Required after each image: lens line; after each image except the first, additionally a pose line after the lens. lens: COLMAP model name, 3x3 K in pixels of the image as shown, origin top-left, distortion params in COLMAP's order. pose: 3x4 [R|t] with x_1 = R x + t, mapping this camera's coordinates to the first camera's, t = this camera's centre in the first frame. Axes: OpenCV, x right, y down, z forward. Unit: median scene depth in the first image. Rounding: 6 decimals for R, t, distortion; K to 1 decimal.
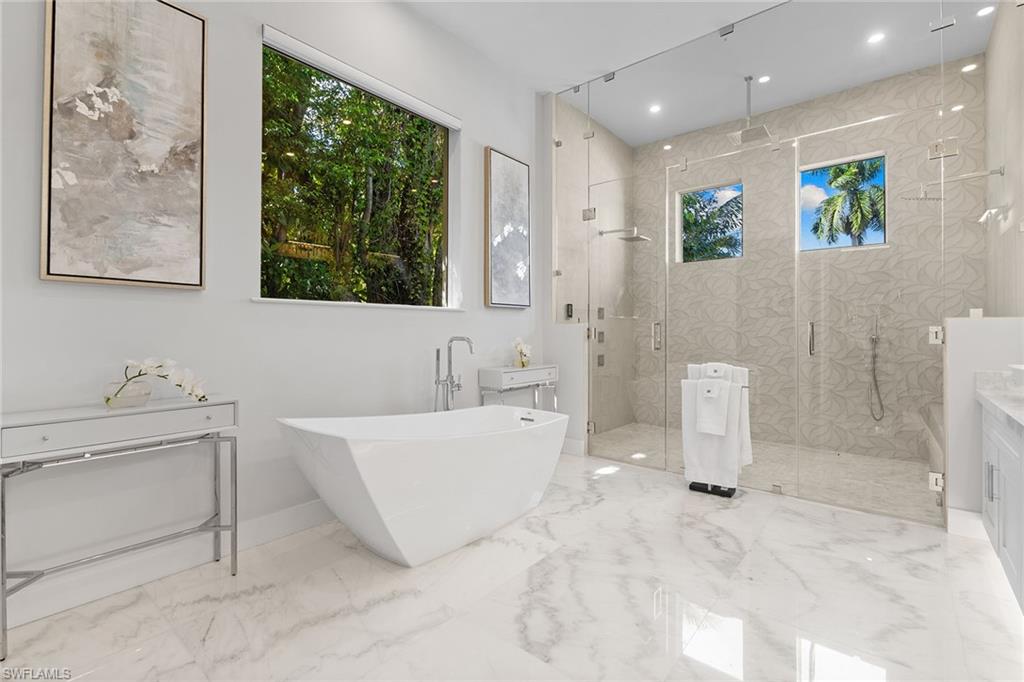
lens RADIAL K [[457.3, 0, 509.3], [0, 457.3, 328.0], [0, 0, 1]] dist [0.002877, 0.000480]
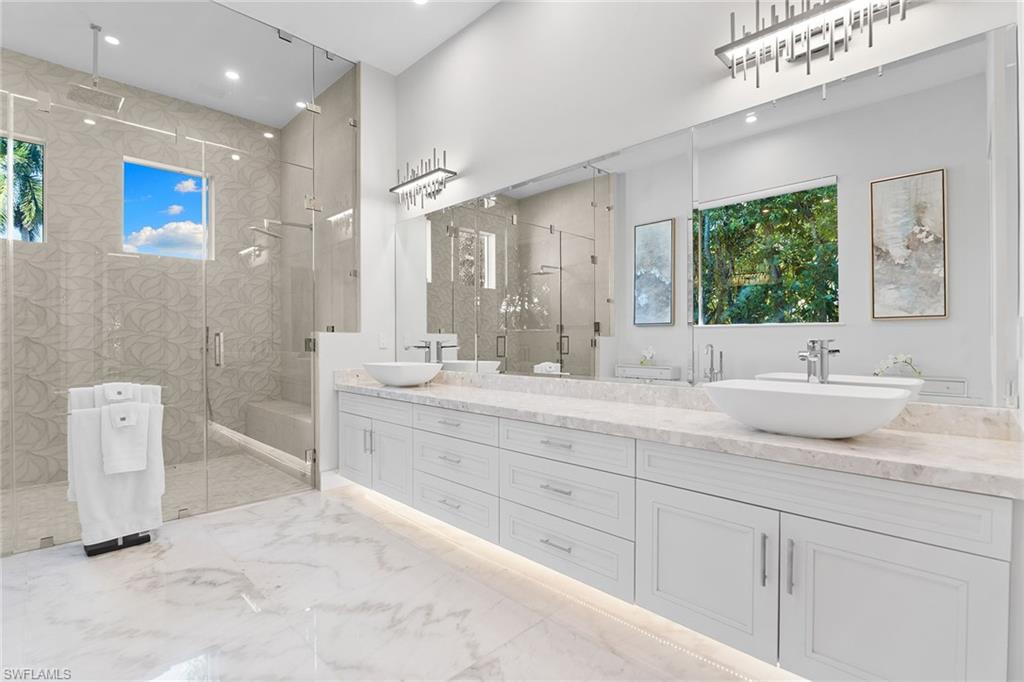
lens RADIAL K [[468.7, 0, 512.0], [0, 468.7, 341.0], [0, 0, 1]] dist [0.000207, -0.000166]
pose [[0.100244, -0.001516, 0.994962, -0.321682], [-0.003555, 0.999992, 0.001882, 0.000602], [-0.994957, -0.003725, 0.100237, 0.274742]]
